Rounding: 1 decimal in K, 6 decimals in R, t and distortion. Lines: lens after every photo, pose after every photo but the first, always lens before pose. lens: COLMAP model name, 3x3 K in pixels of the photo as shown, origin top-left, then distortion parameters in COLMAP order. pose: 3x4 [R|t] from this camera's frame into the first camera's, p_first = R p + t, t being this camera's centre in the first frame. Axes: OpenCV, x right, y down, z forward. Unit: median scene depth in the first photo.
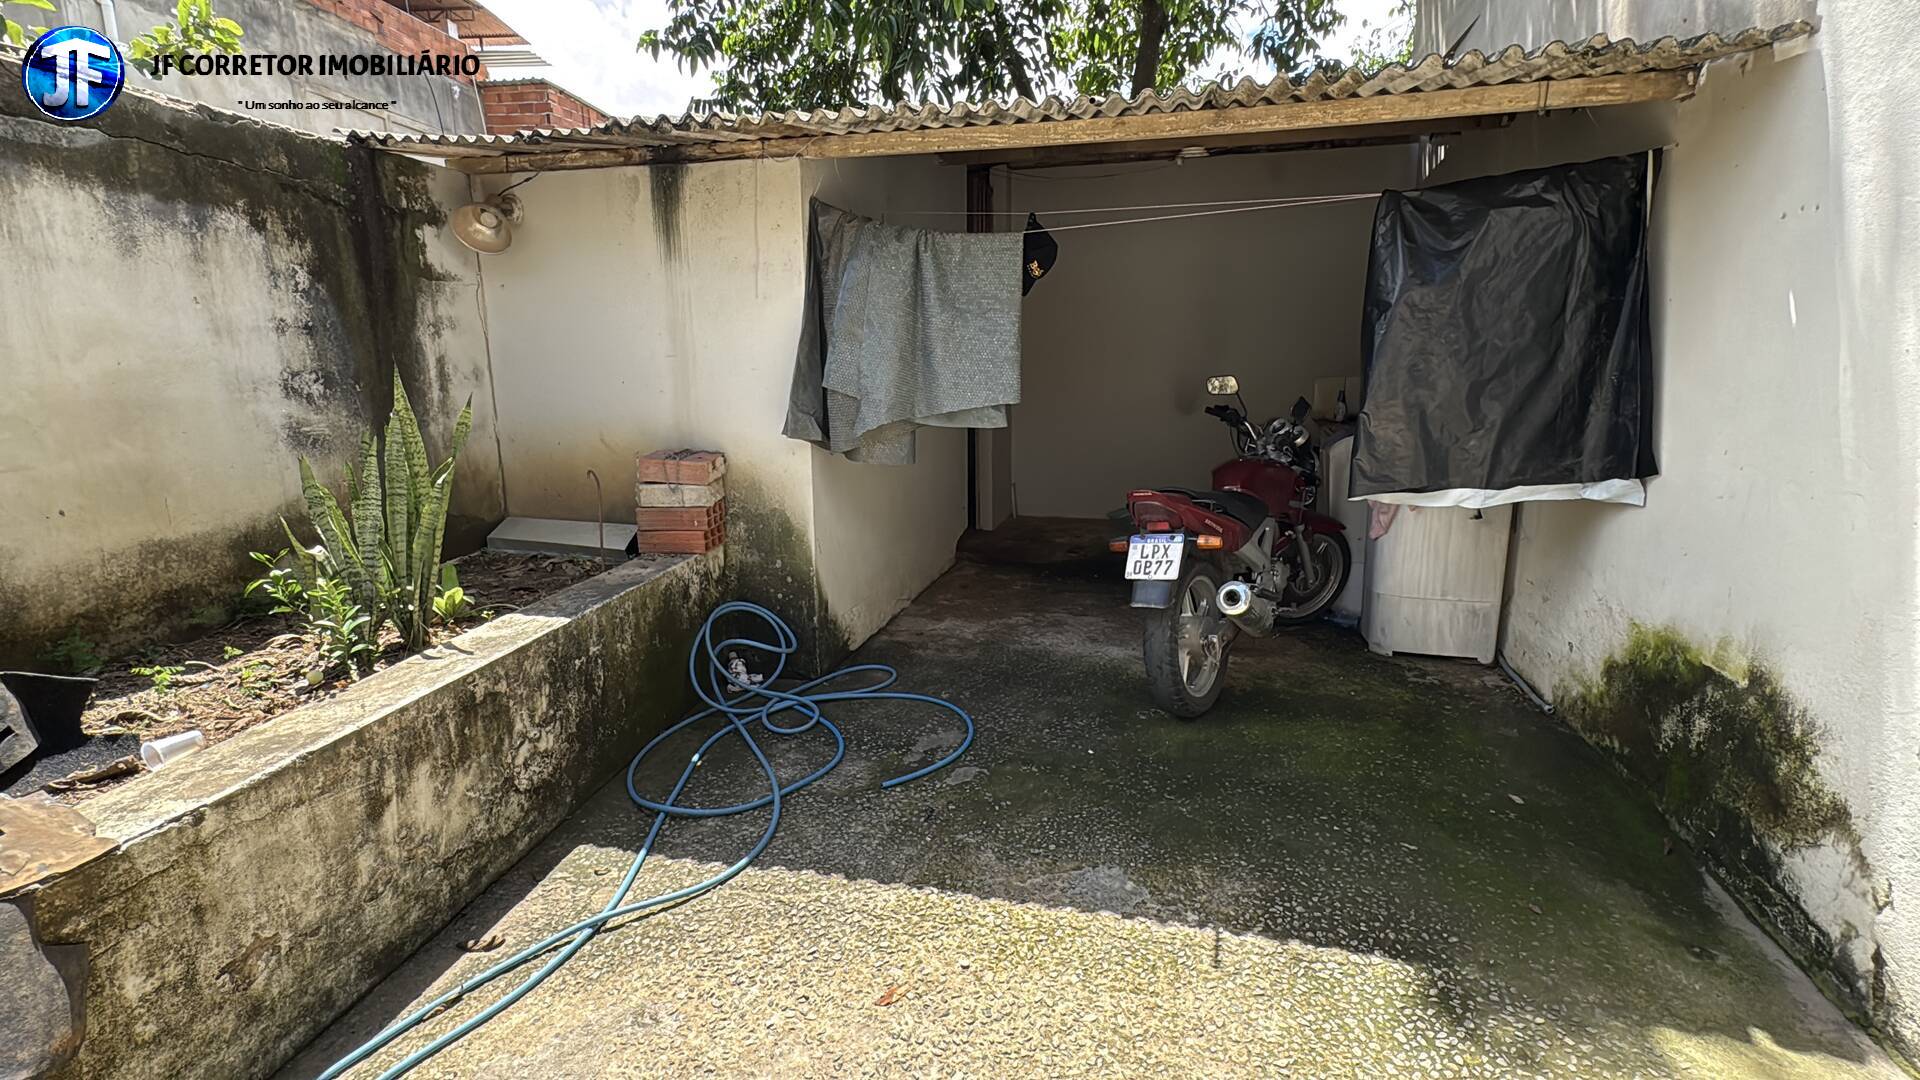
lens RADIAL K [[881.6, 0, 959.4], [0, 881.6, 539.9], [0, 0, 1]] dist [-0.002658, 0.000588]
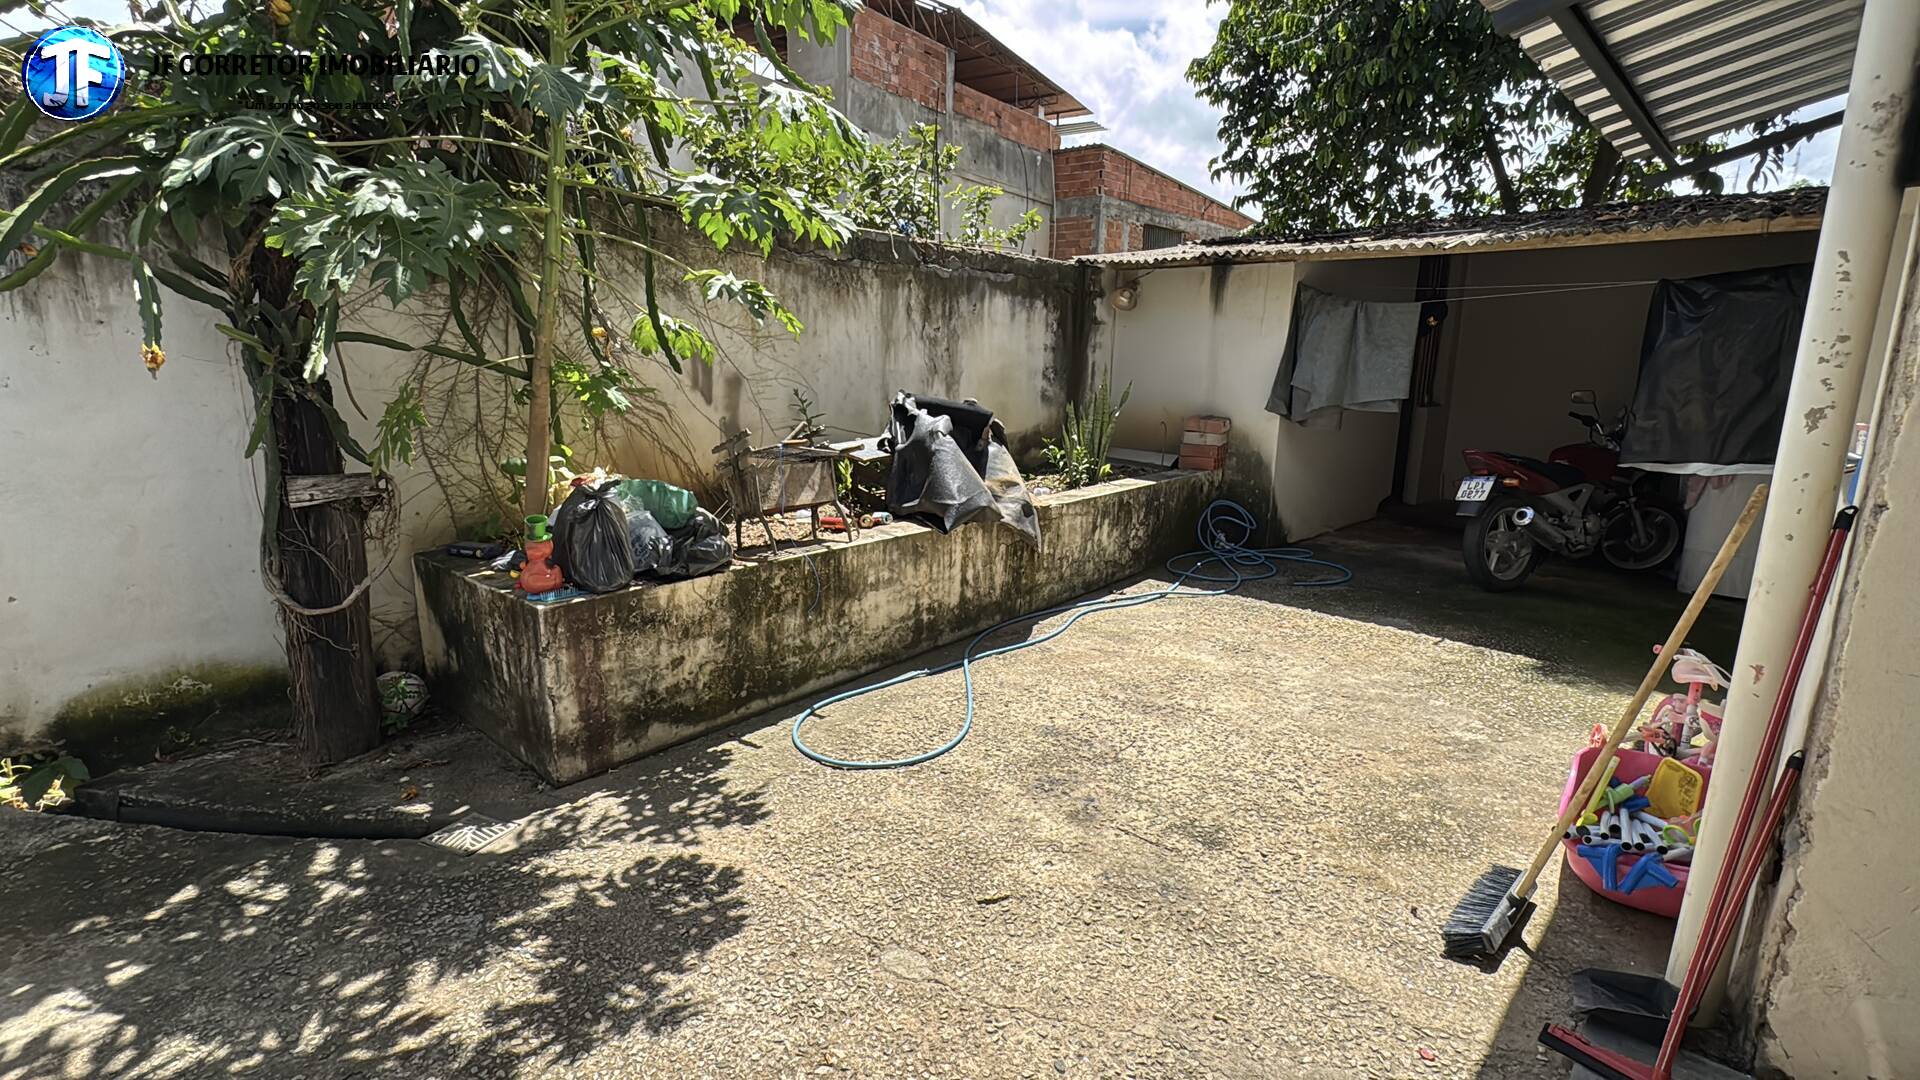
lens RADIAL K [[881.6, 0, 961.2], [0, 881.6, 537.0], [0, 0, 1]] dist [-0.002658, 0.000588]
pose [[0.867102, 0.123830, -0.482494, 0.179209], [-0.129660, 0.991327, 0.021404, 0.195637], [0.480960, 0.044001, 0.875638, -0.949796]]
